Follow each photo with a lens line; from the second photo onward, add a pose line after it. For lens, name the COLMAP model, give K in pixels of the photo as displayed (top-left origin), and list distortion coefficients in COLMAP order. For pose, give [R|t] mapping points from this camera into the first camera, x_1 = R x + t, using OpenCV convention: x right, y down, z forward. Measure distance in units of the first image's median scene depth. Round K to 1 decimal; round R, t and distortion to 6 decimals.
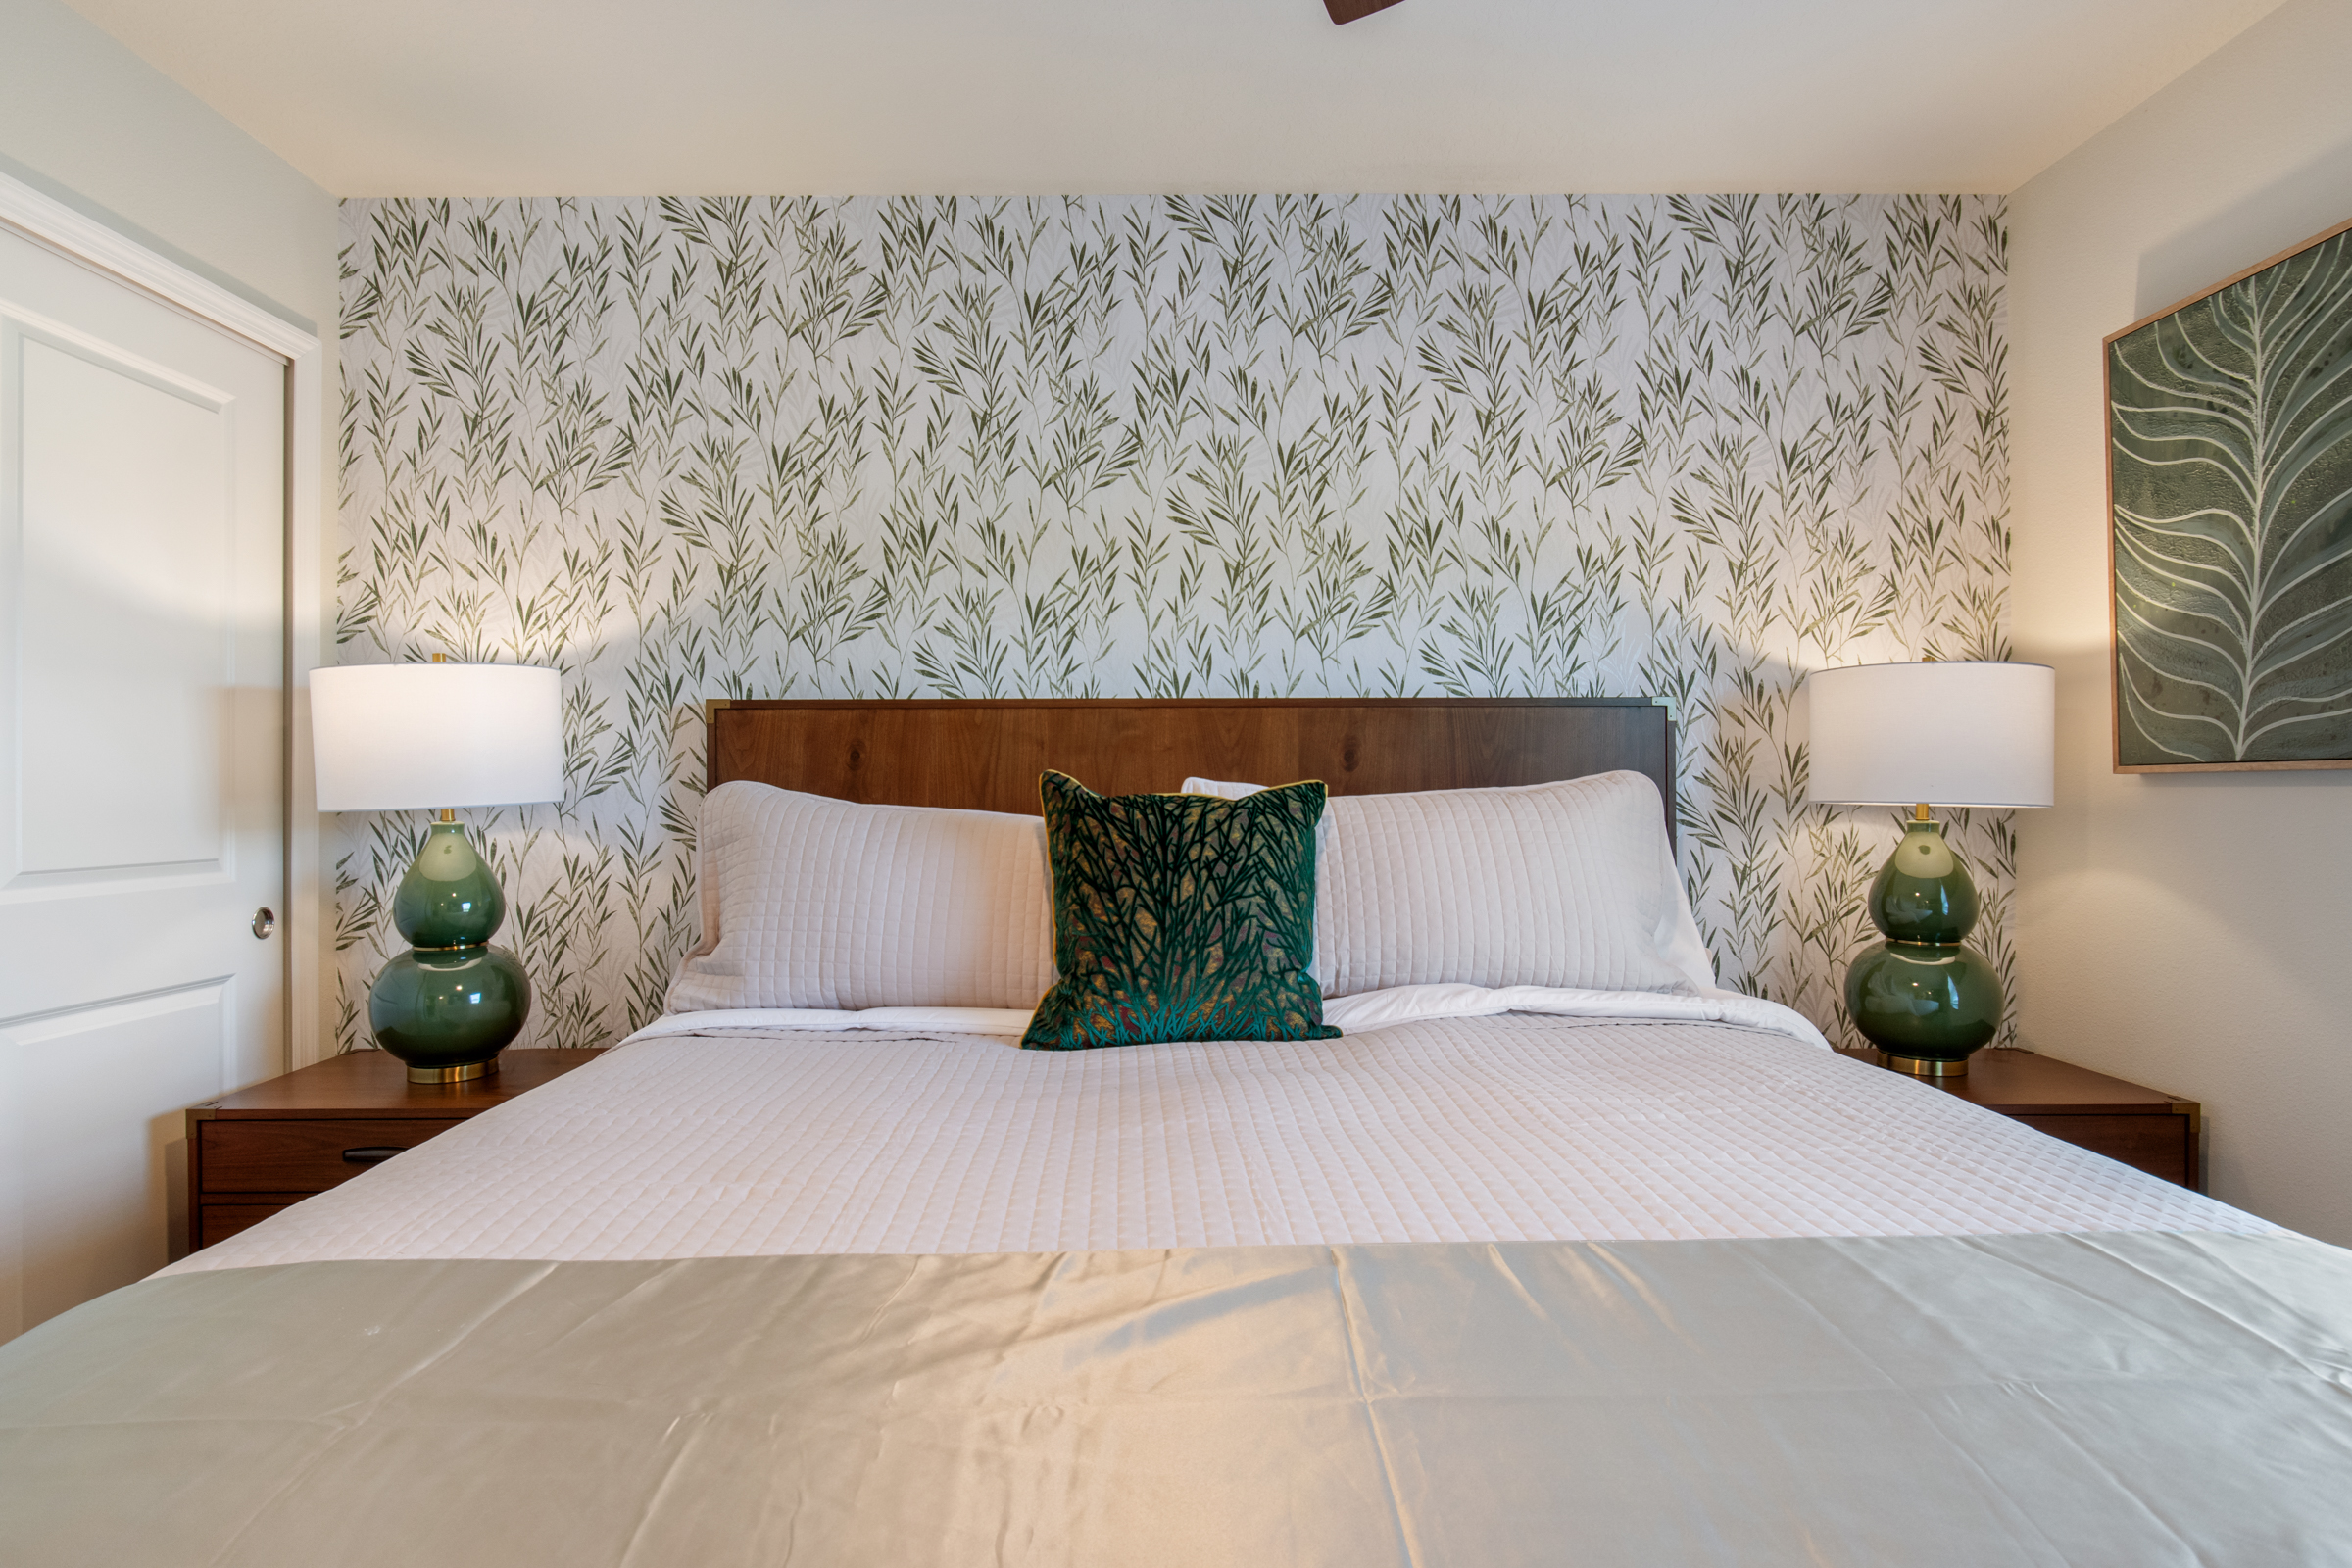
lens RADIAL K [[1321.8, 0, 1176.0], [0, 1321.8, 784.0], [0, 0, 1]] dist [0.004789, 0.000529]
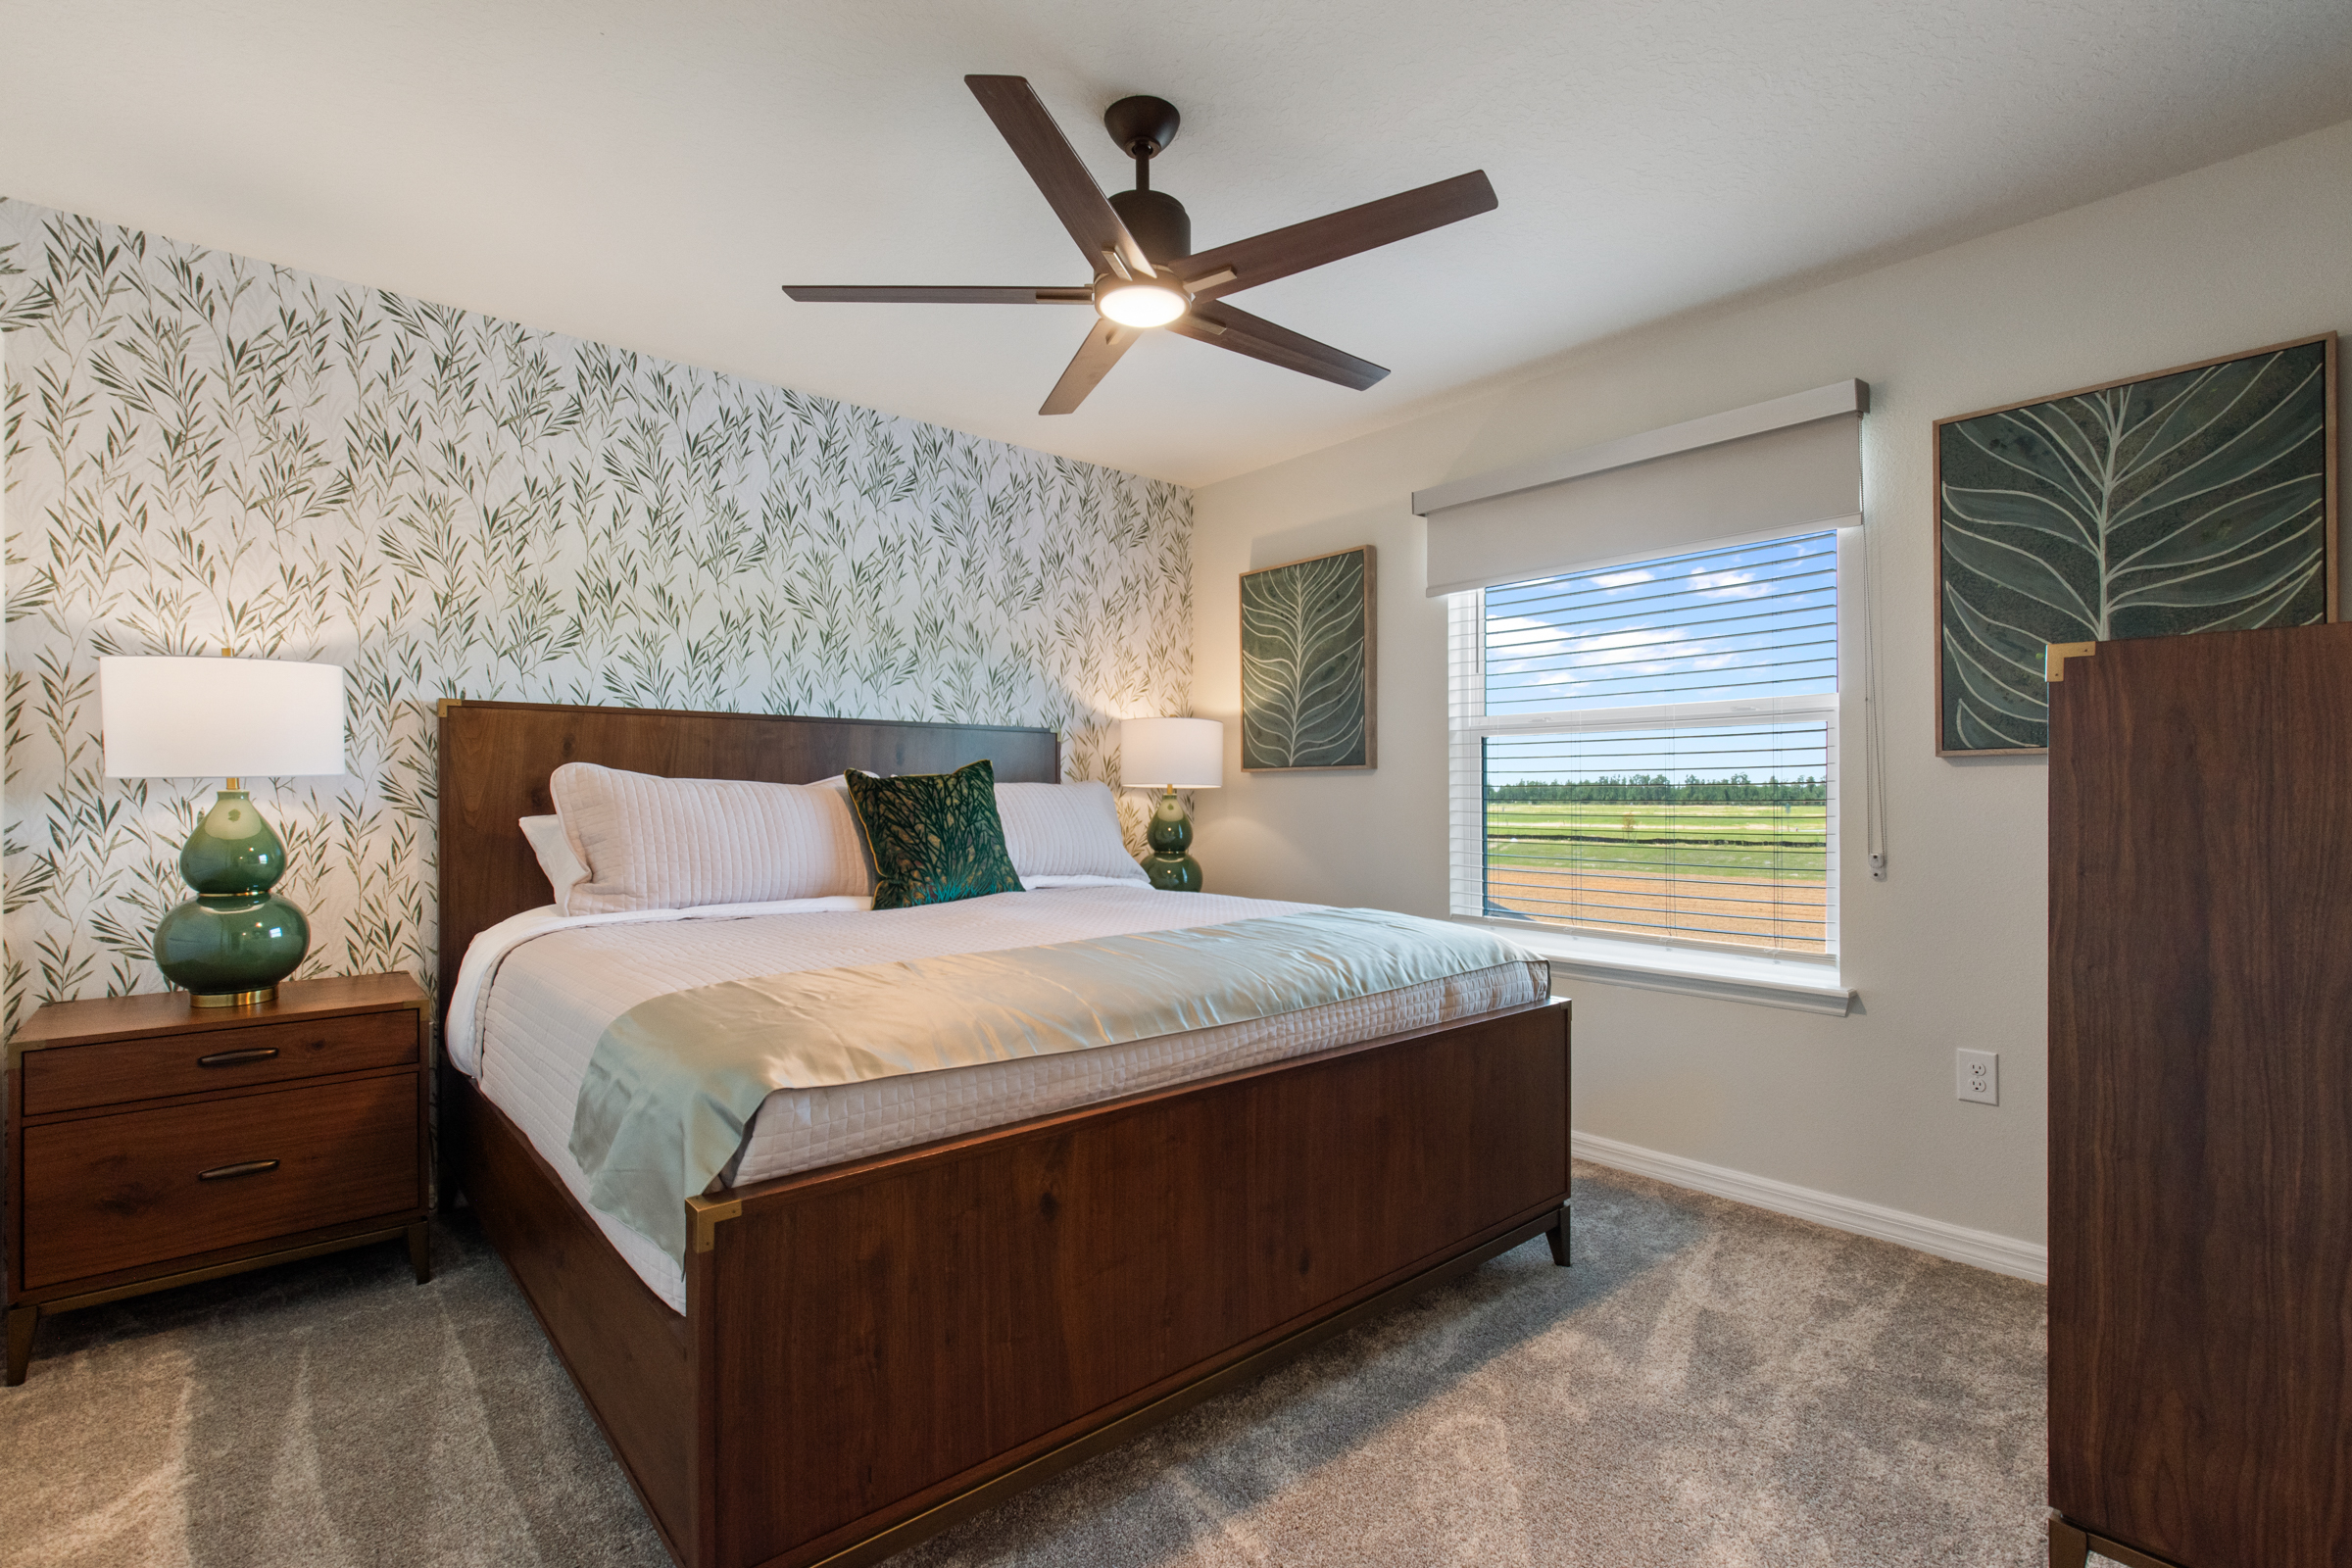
lens RADIAL K [[1093.7, 0, 1178.0], [0, 1093.7, 810.6], [0, 0, 1]] dist [0.018938, -0.000282]
pose [[0.761554, -0.006678, 0.648067, -0.496006], [-0.009588, 0.999721, 0.021569, 0.015503], [-0.648031, -0.022640, 0.761278, -0.288557]]
